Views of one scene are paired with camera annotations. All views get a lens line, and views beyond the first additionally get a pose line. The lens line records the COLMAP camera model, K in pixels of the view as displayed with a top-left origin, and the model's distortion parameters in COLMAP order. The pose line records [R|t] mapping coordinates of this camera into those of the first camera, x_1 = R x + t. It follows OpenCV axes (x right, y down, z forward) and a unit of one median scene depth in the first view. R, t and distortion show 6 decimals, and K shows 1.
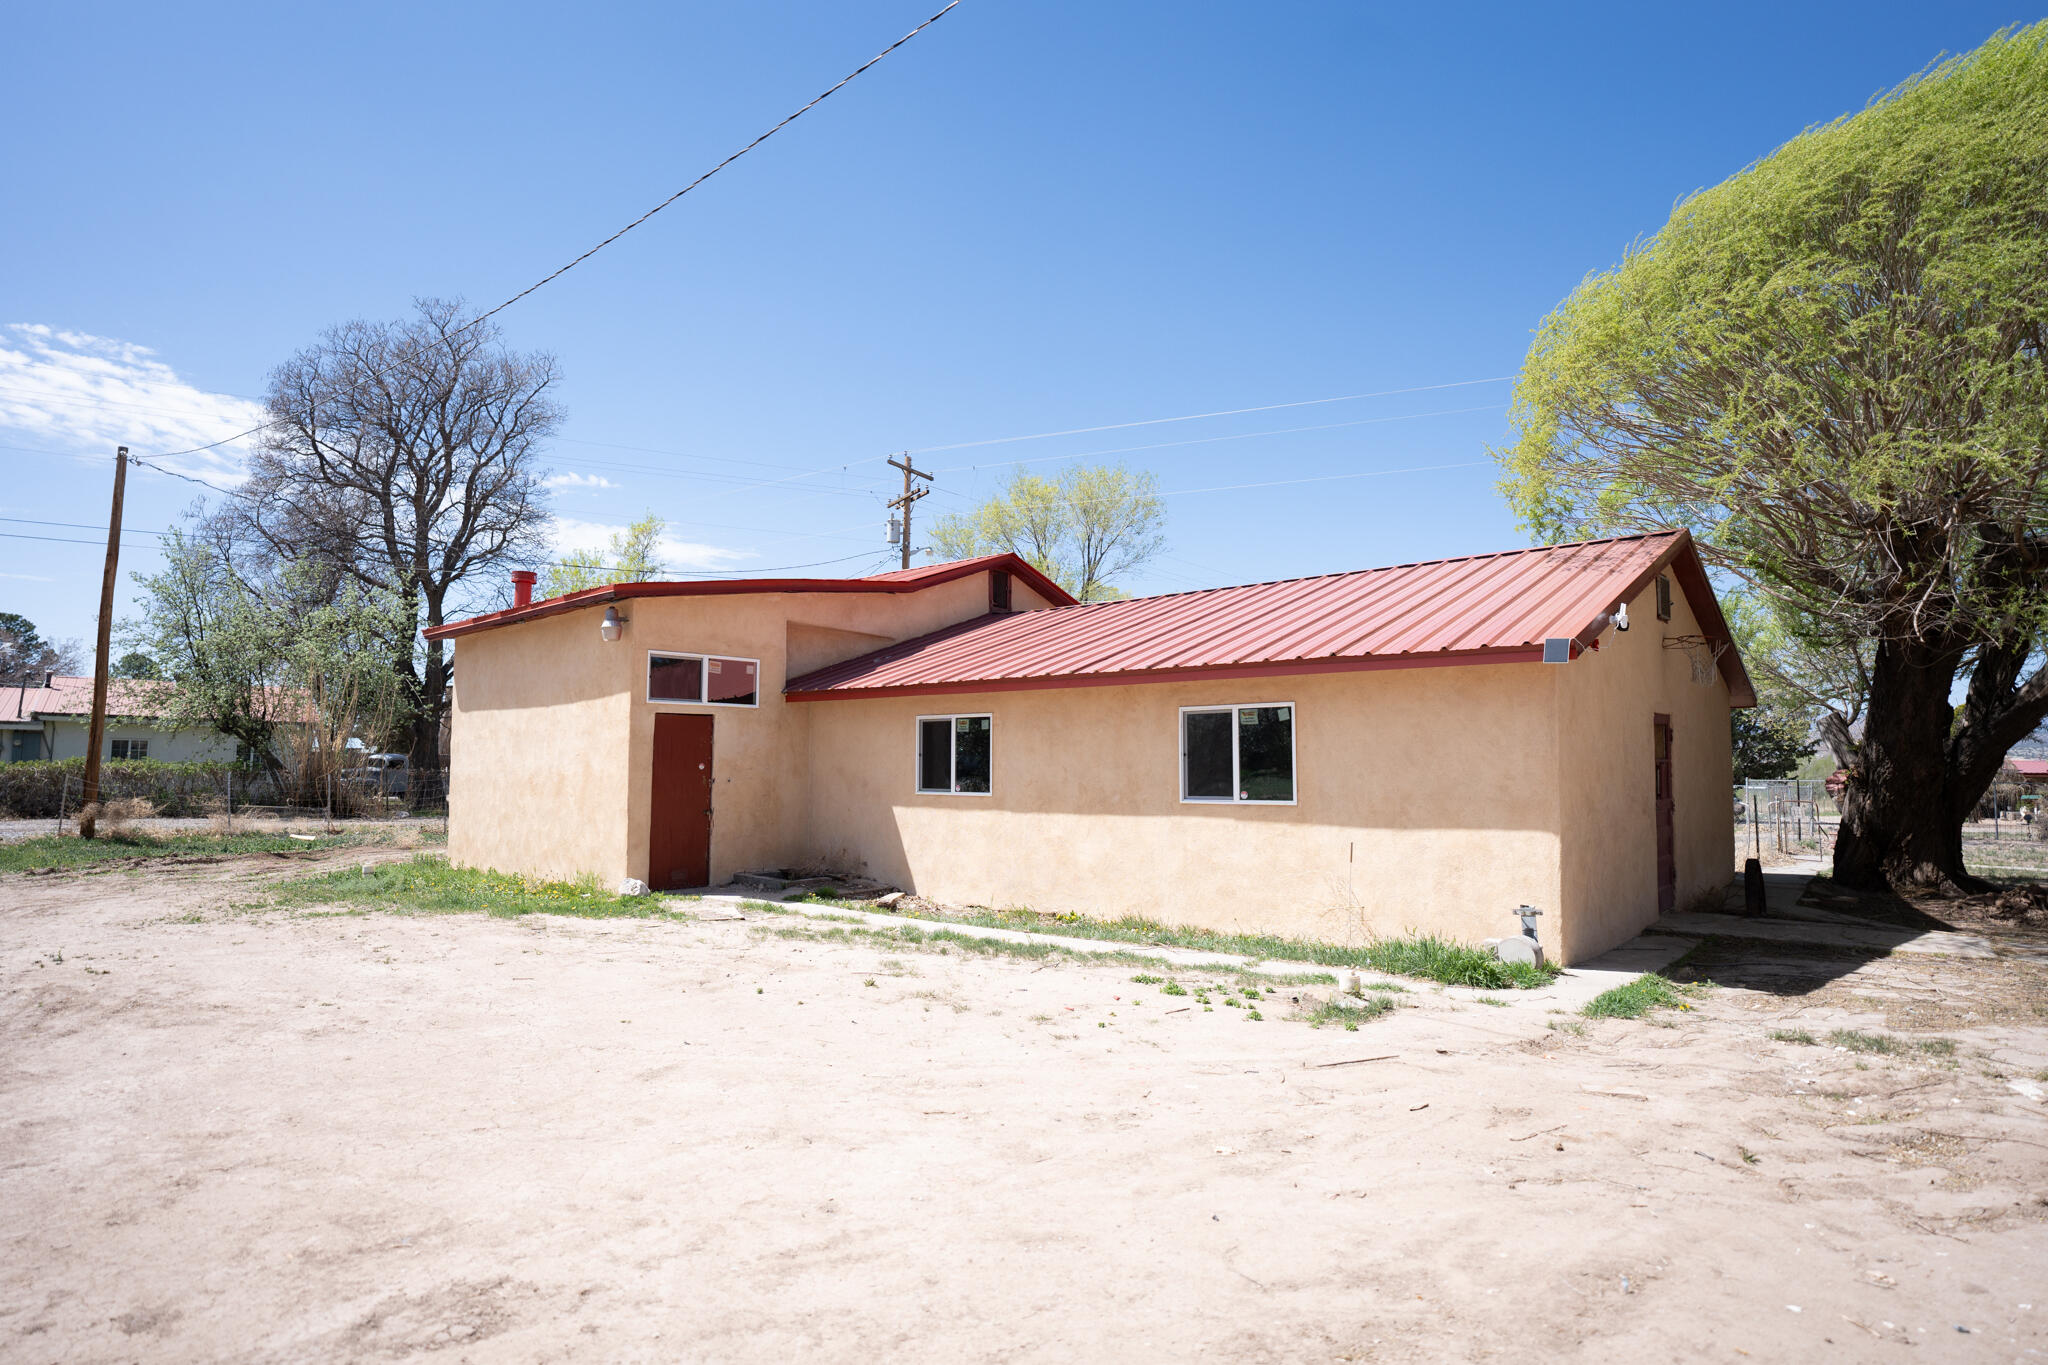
lens RADIAL K [[1118.7, 0, 1021.3], [0, 1118.7, 680.9], [0, 0, 1]] dist [-0.041664, 0.028988]
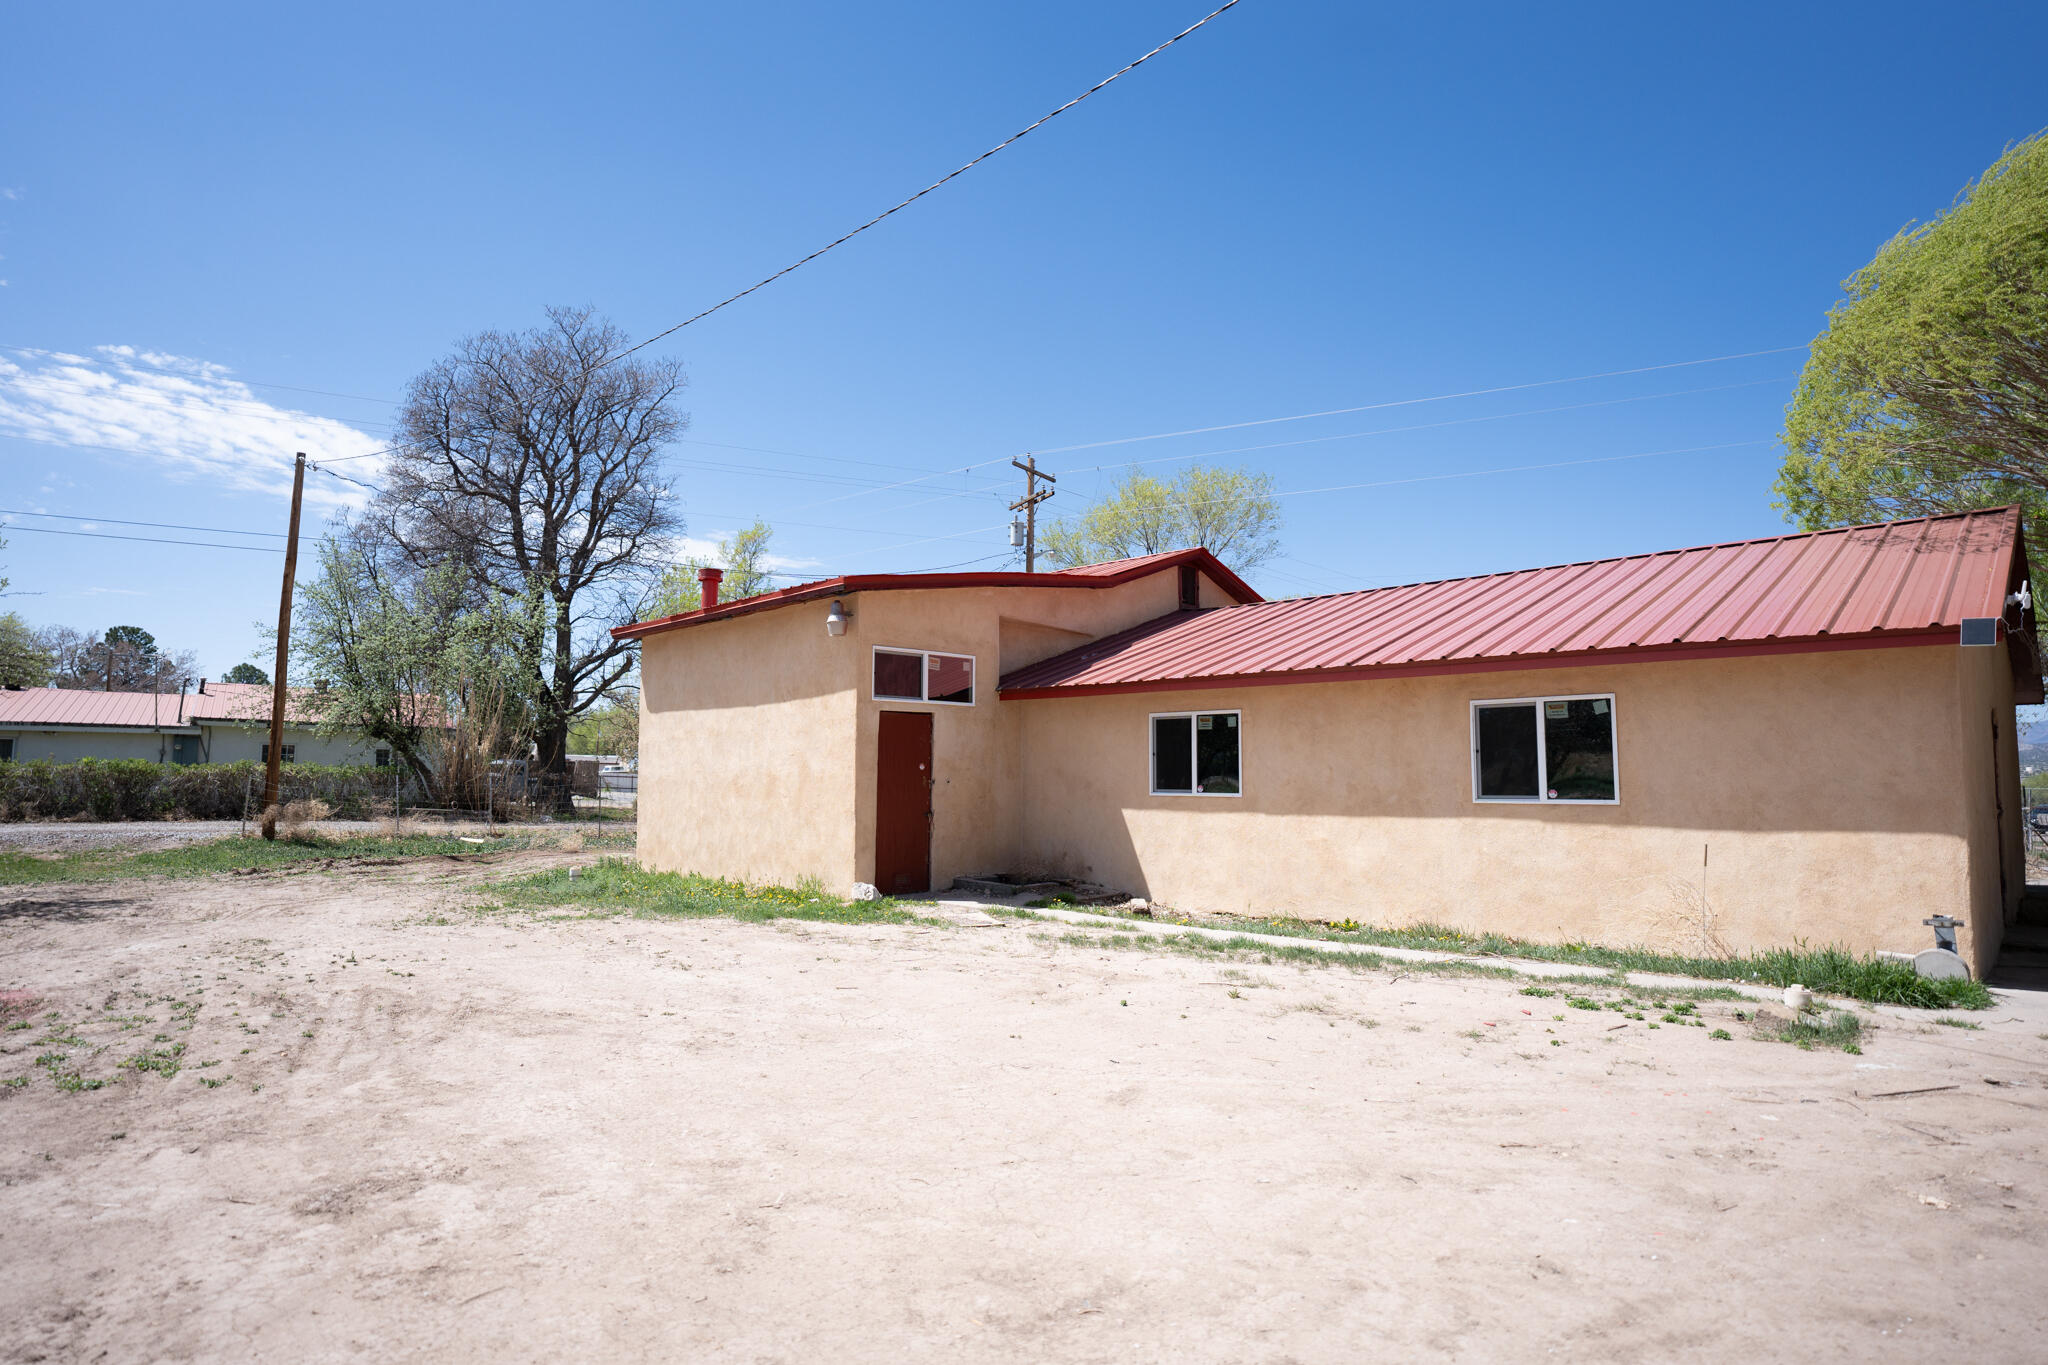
lens RADIAL K [[1118.7, 0, 1027.9], [0, 1118.7, 682.3], [0, 0, 1]] dist [-0.041664, 0.028988]
pose [[0.998506, -0.003703, -0.054519, -0.150829], [0.003402, 0.999978, -0.005613, 0.010018], [0.054539, 0.005419, 0.998497, 0.040592]]
